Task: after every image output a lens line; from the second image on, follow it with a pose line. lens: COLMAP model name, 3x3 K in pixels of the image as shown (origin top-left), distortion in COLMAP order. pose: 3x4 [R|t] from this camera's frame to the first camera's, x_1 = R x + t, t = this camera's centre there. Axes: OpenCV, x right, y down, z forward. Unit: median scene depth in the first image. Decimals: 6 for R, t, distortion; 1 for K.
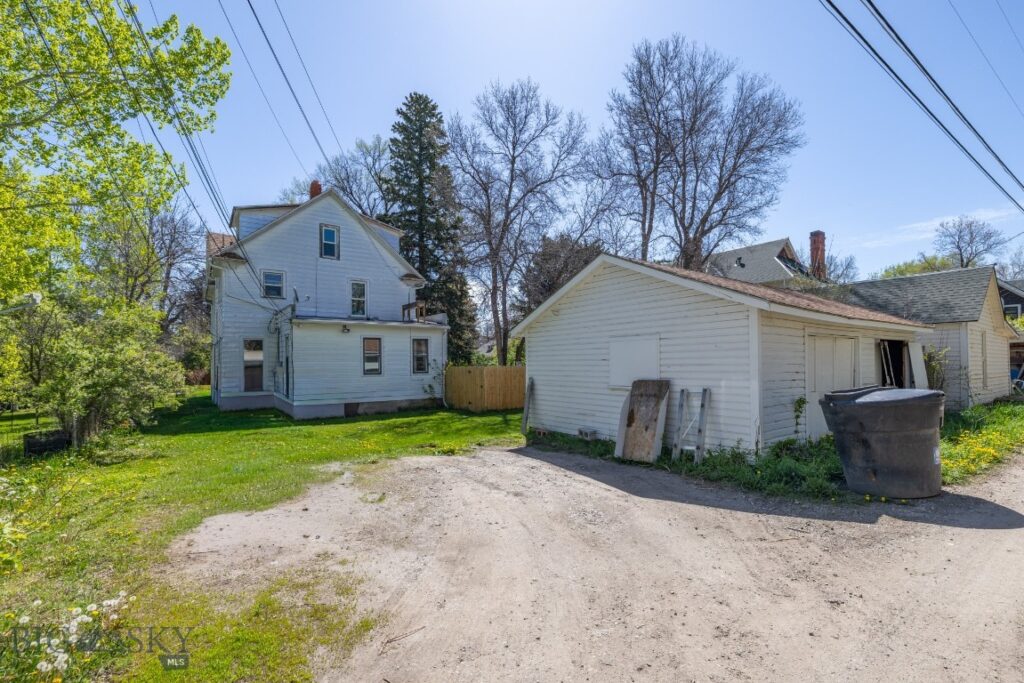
lens RADIAL K [[446.4, 0, 513.0], [0, 446.4, 362.1], [0, 0, 1]] dist [0.001255, 0.000137]
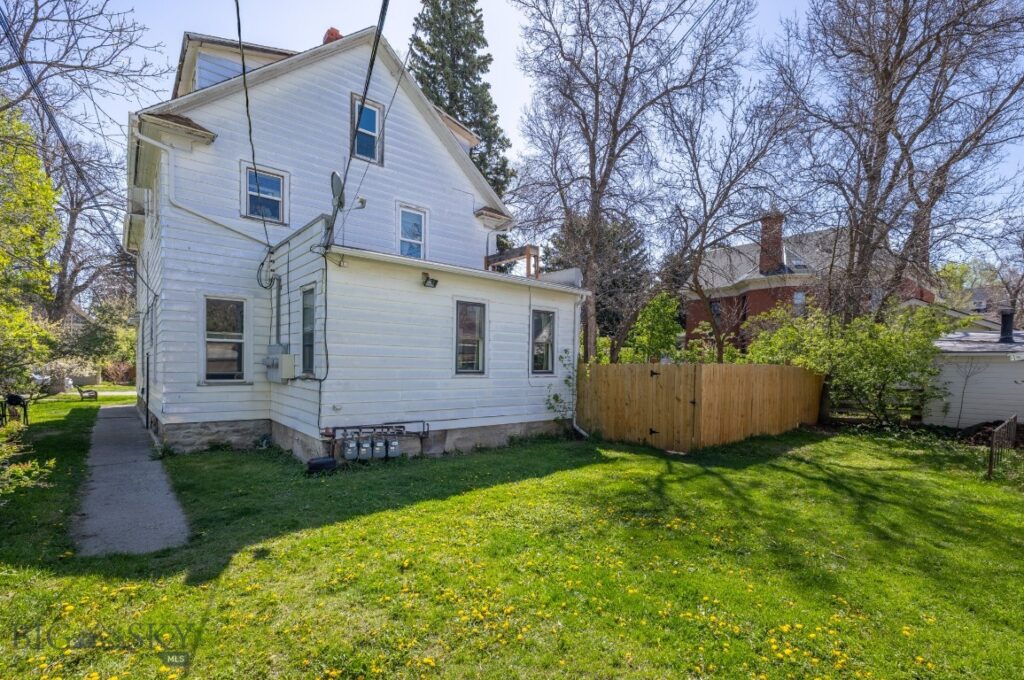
lens RADIAL K [[463.1, 0, 510.5], [0, 463.1, 372.6], [0, 0, 1]] dist [-0.000232, 0.000272]
pose [[0.996177, 0.022774, 0.084337, -0.292108], [-0.024373, 0.999541, 0.017984, 0.014332], [-0.083888, -0.019971, 0.996275, 0.435534]]
